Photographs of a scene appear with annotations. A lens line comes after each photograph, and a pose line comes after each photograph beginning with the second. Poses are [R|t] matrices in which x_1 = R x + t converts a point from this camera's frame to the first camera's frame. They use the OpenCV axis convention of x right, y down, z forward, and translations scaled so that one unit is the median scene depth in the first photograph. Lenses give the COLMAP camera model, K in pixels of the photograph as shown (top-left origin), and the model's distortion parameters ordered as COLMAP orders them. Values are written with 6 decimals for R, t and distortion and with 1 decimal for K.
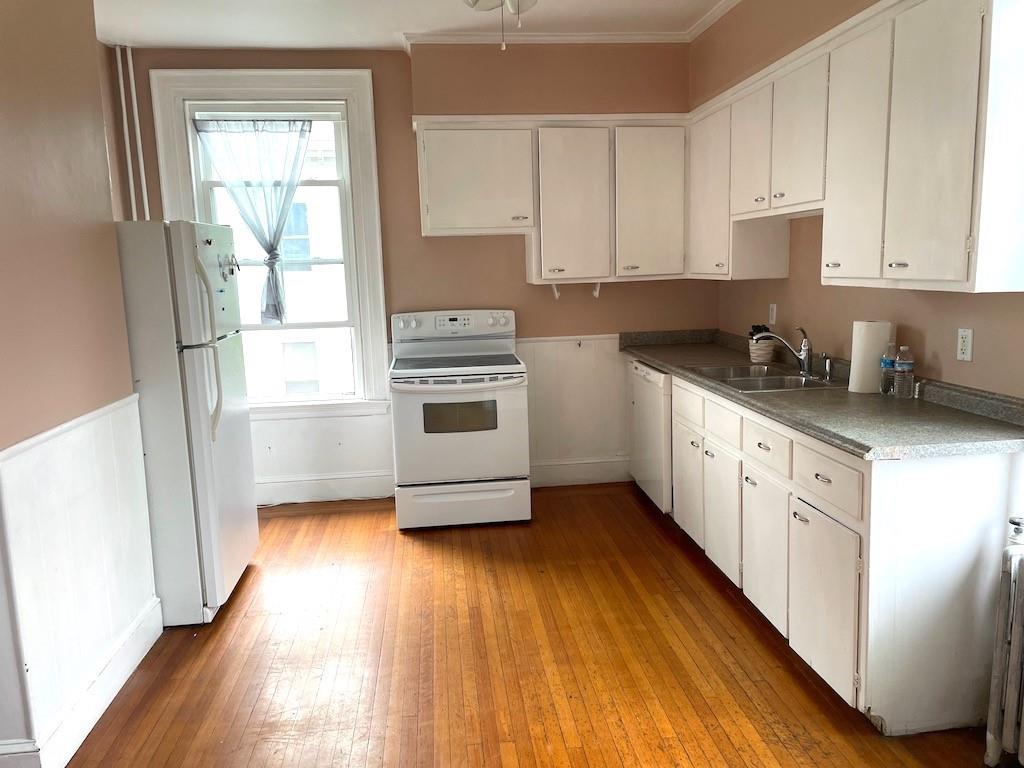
lens RADIAL K [[774.0, 0, 517.7], [0, 774.0, 383.9], [0, 0, 1]] dist [0.102602, -0.126665]
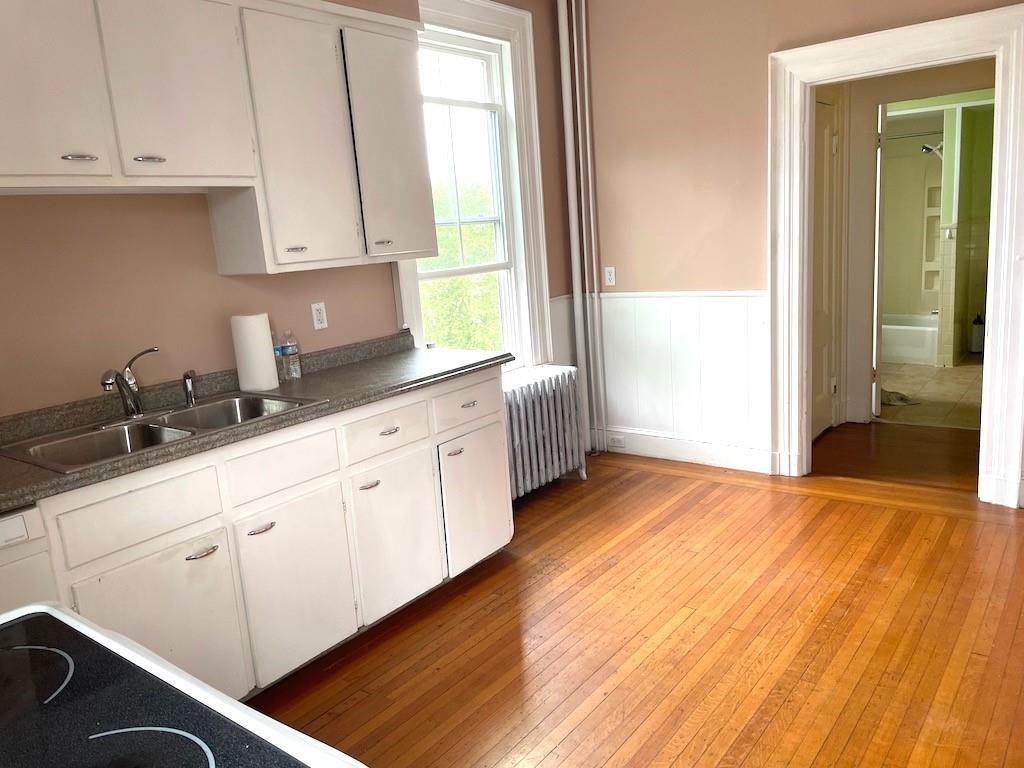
lens RADIAL K [[774.0, 0, 517.7], [0, 774.0, 383.9], [0, 0, 1]] dist [0.102602, -0.126665]
pose [[-0.718410, -0.054401, 0.693489, -0.440750], [0.200016, 0.938682, 0.280839, -0.204324], [-0.666243, 0.340467, -0.663477, 1.464860]]
